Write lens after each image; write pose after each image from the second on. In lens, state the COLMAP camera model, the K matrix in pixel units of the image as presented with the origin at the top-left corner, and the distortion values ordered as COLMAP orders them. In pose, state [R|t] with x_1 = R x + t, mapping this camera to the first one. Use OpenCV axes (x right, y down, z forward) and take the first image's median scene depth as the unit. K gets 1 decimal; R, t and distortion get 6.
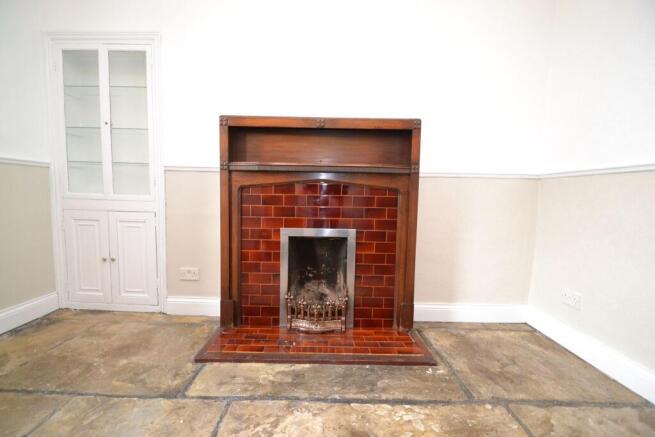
lens RADIAL K [[291.0, 0, 322.2], [0, 291.0, 221.0], [0, 0, 1]] dist [0.014081, -0.017130]
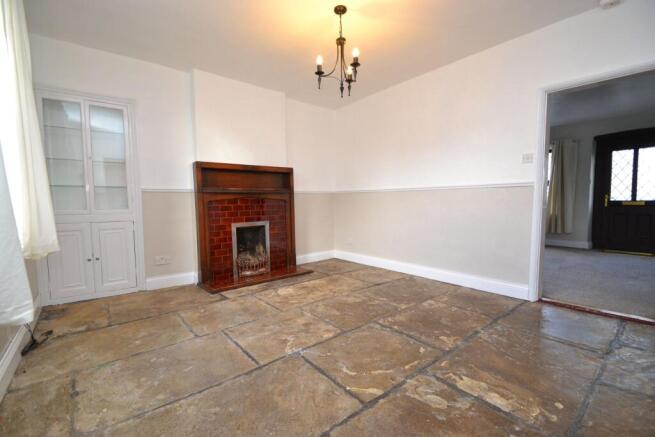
lens RADIAL K [[291.0, 0, 322.2], [0, 291.0, 221.0], [0, 0, 1]] dist [0.014081, -0.017130]
pose [[0.777097, -0.074610, 0.624943, -0.840303], [0.082201, 0.996475, 0.016751, 0.025703], [-0.623990, 0.038354, 0.780490, -0.780765]]
